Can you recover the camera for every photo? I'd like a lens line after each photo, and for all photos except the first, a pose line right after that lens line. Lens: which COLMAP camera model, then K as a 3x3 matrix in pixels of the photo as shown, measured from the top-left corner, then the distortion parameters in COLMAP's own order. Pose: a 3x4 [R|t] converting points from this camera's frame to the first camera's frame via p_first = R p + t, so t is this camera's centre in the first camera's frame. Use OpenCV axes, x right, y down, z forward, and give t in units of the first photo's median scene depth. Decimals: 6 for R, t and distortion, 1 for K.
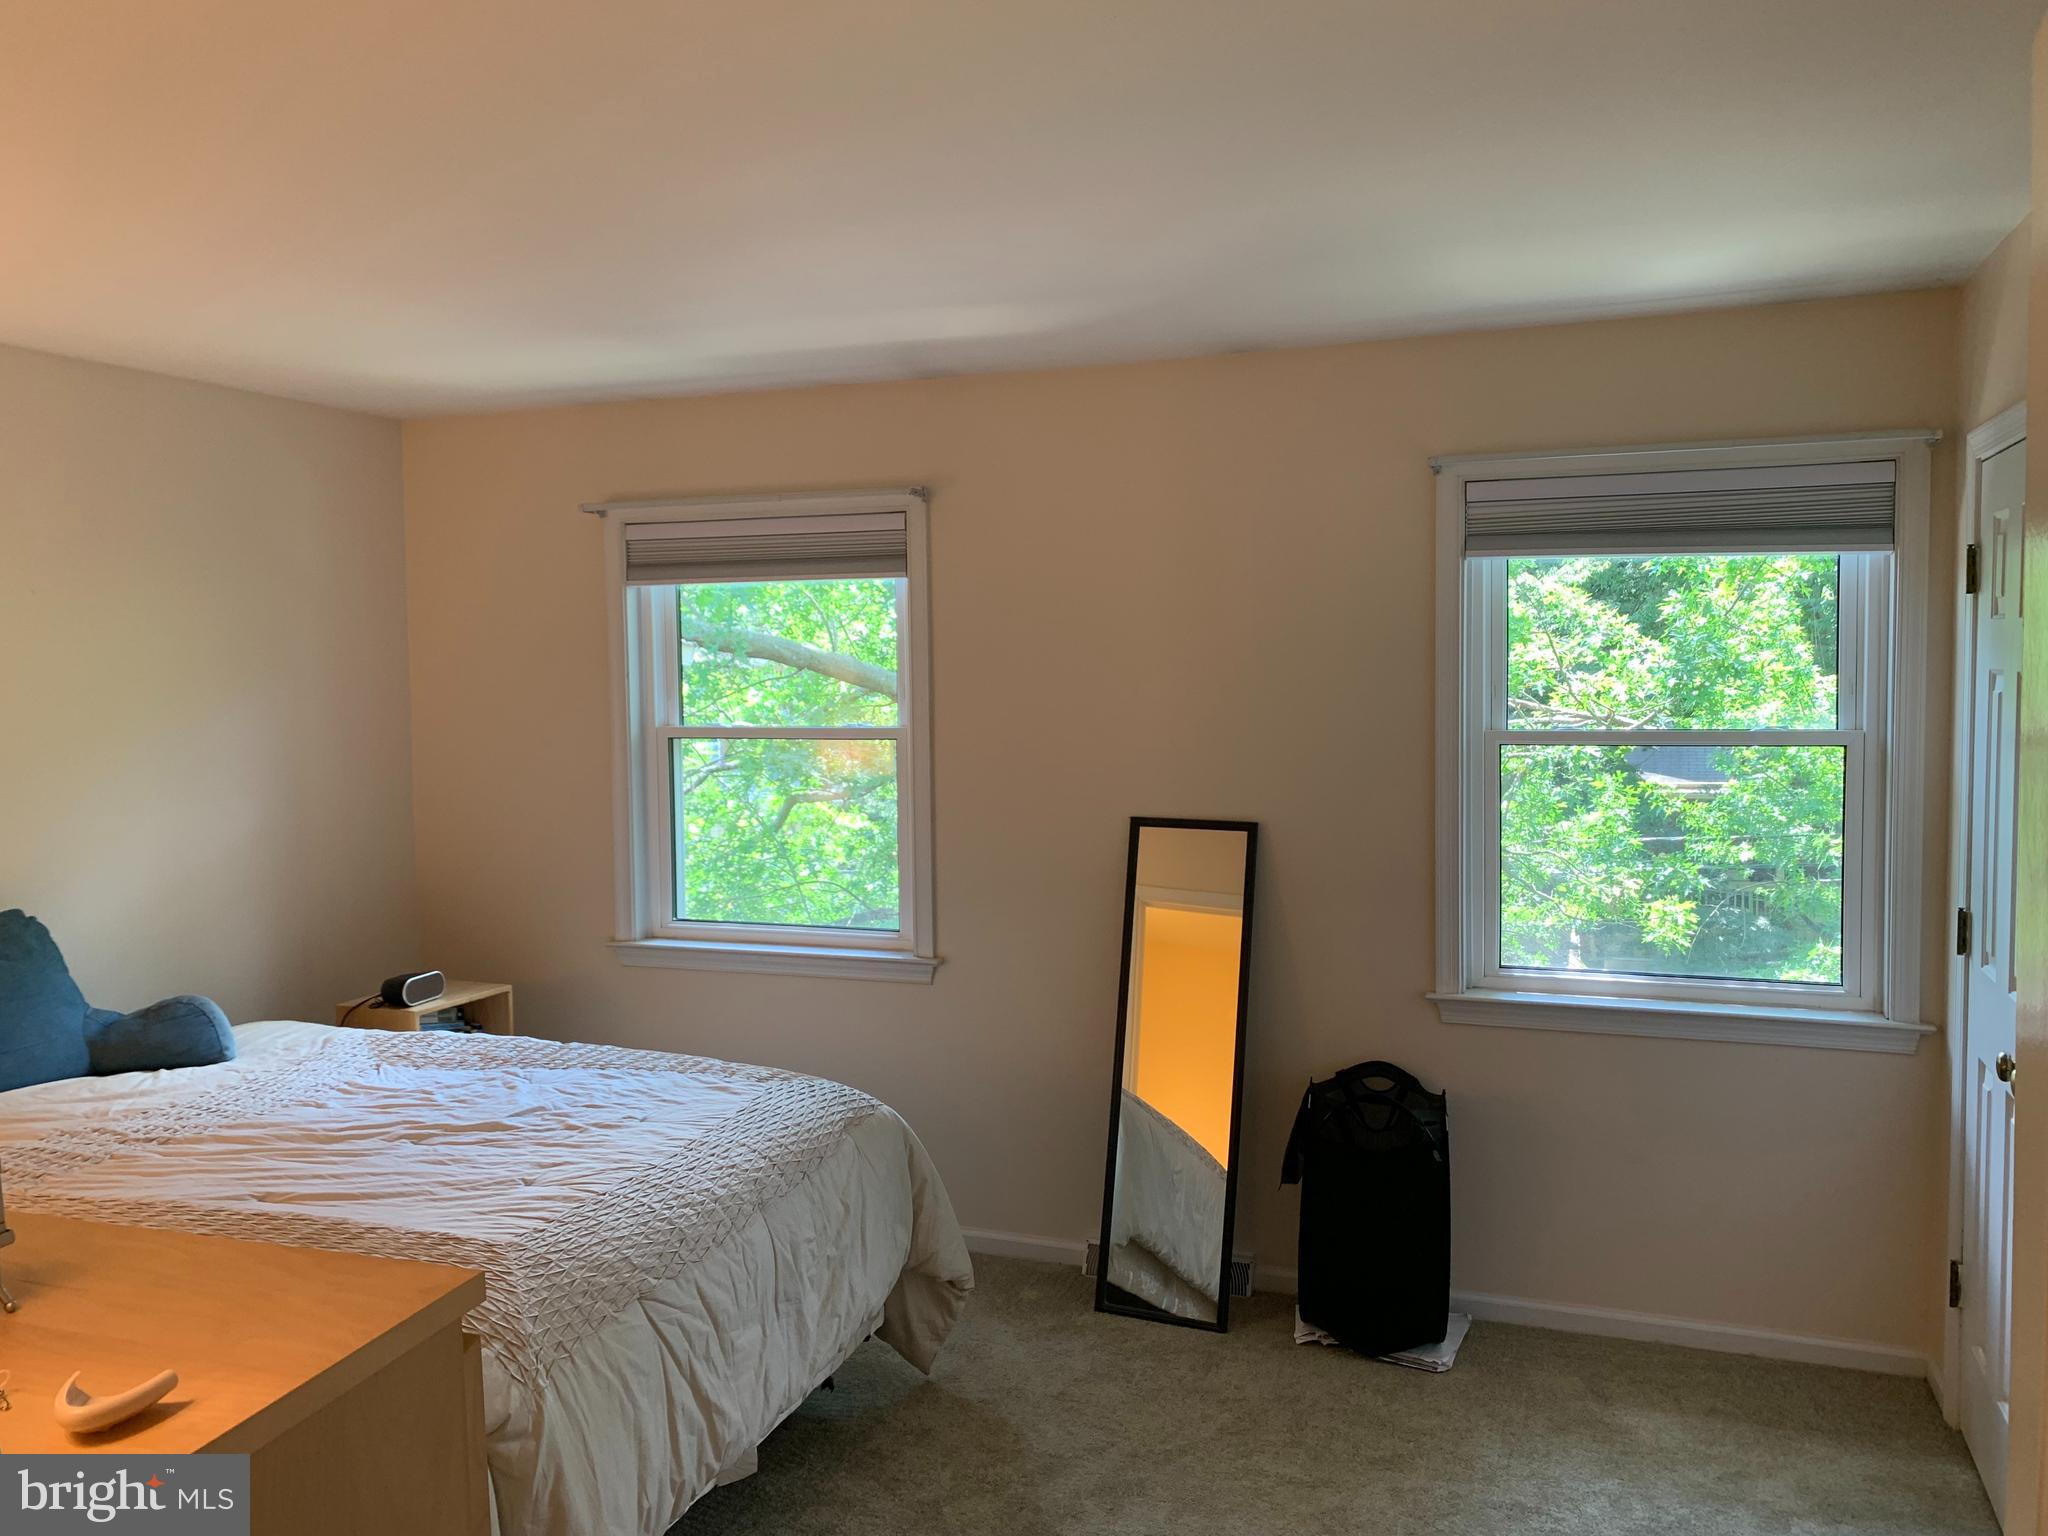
lens RADIAL K [[1580.7, 0, 1024.0], [0, 1580.7, 768.0], [0, 0, 1]] dist [-0.002435, -0.007821]
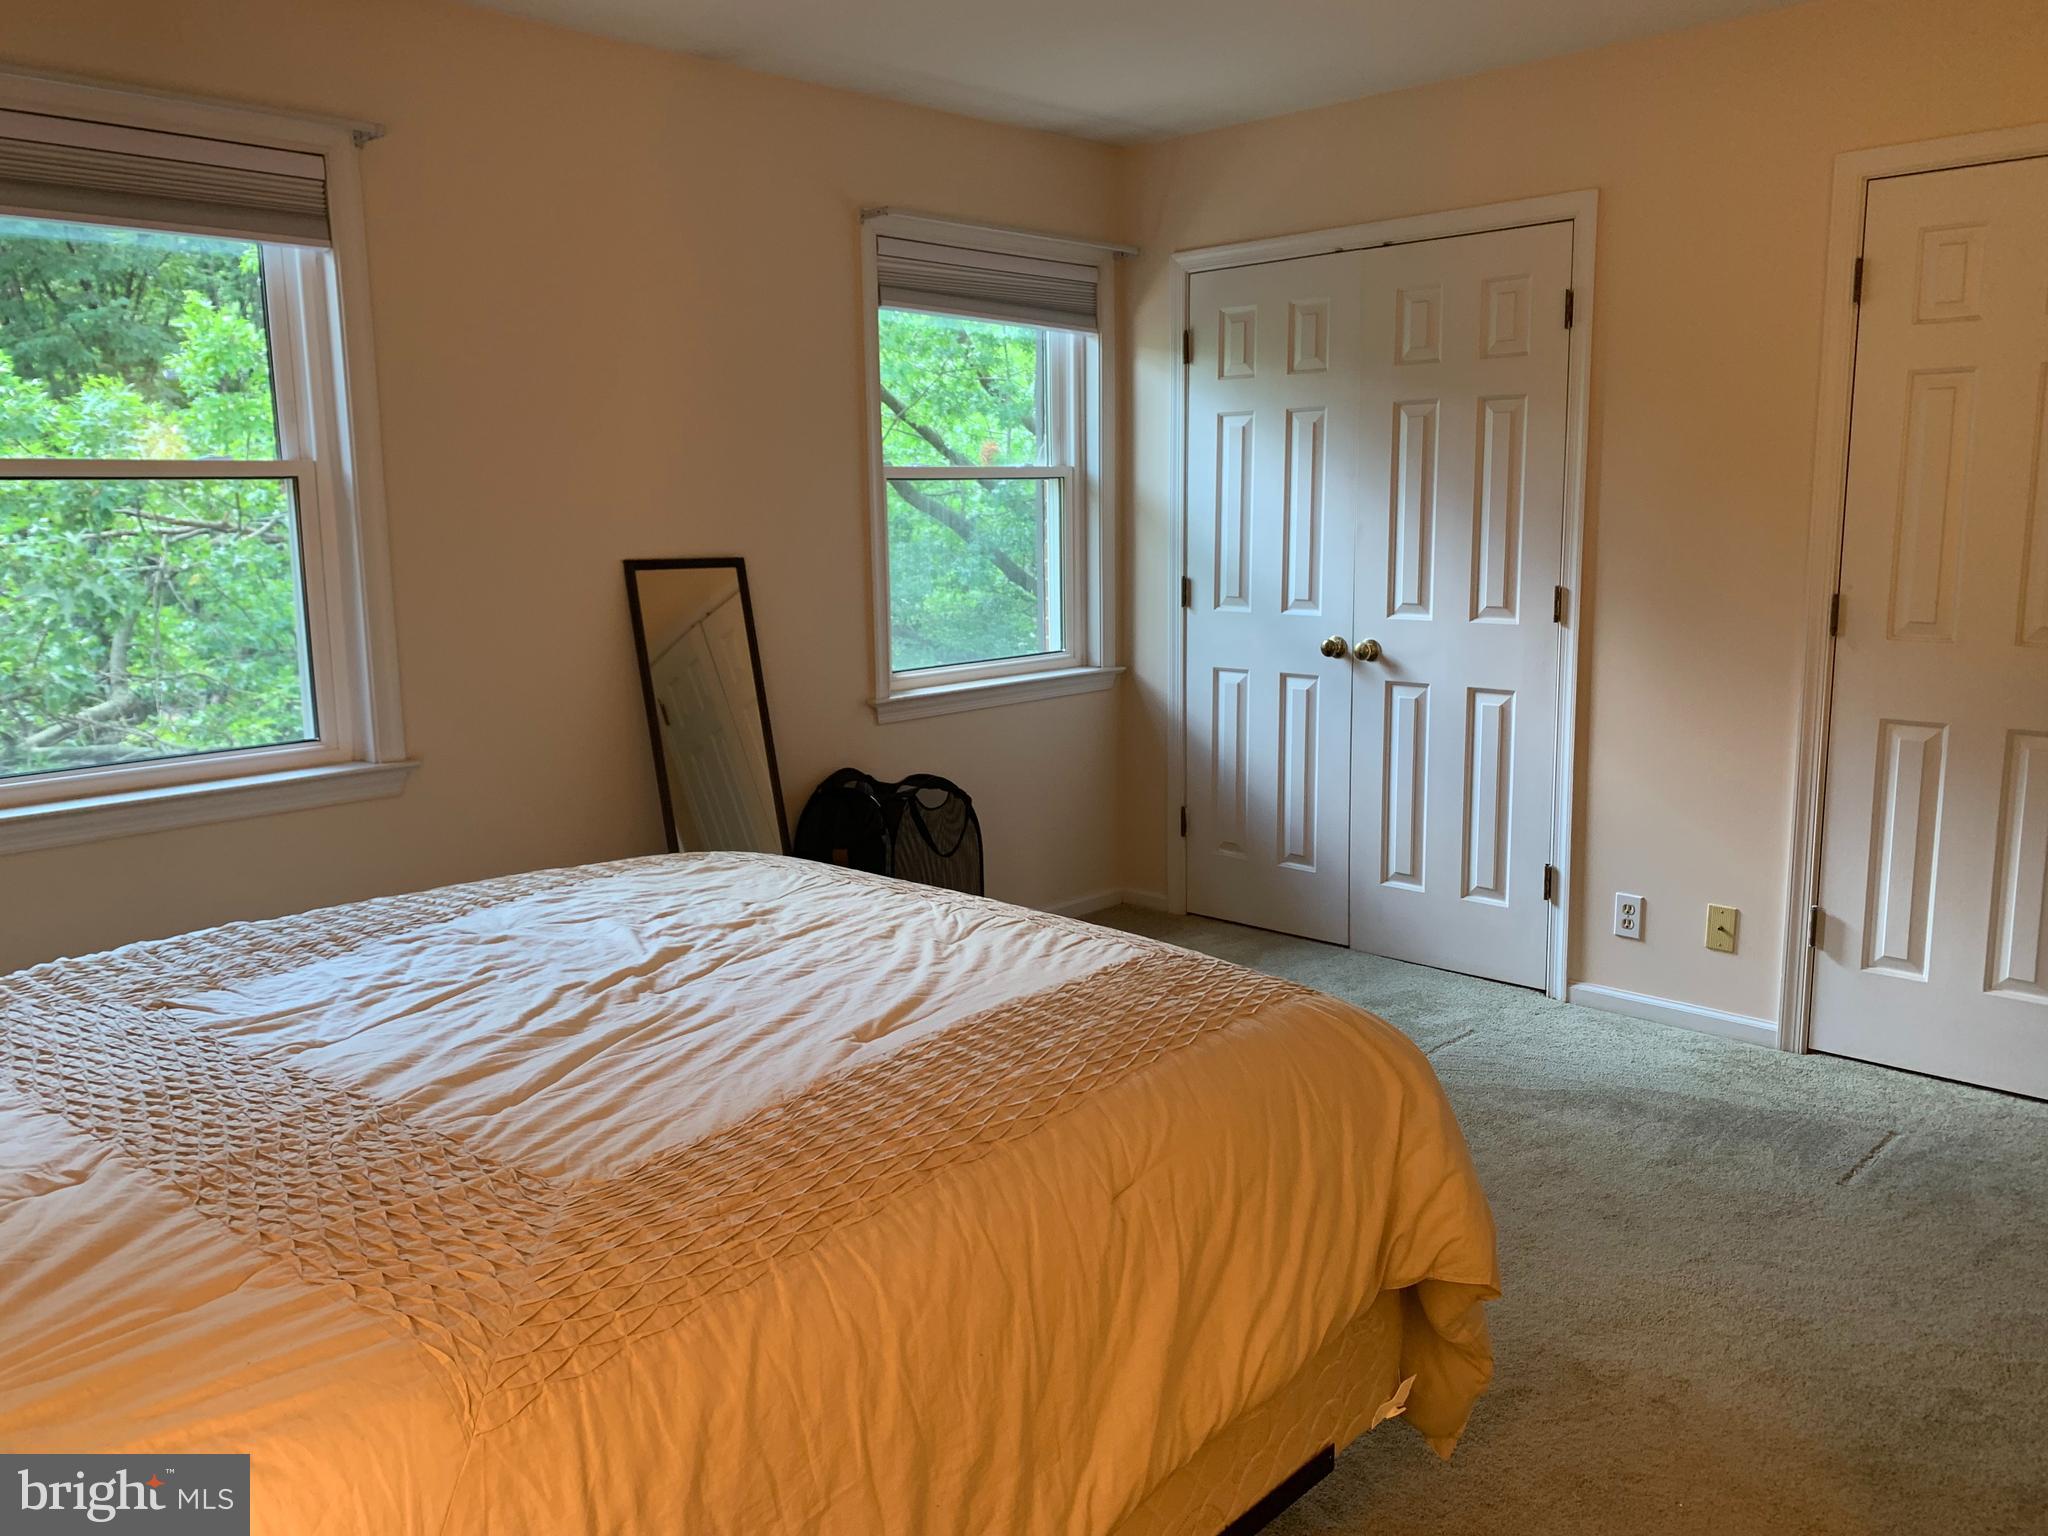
lens RADIAL K [[1545.1, 0, 1024.0], [0, 1545.1, 768.0], [0, 0, 1]] dist [0.052433, 0.001809]
pose [[0.398002, -0.155648, 0.904084, -0.895686], [0.074366, 0.987732, 0.137311, 0.058347], [-0.914365, 0.012584, 0.404694, 0.564317]]
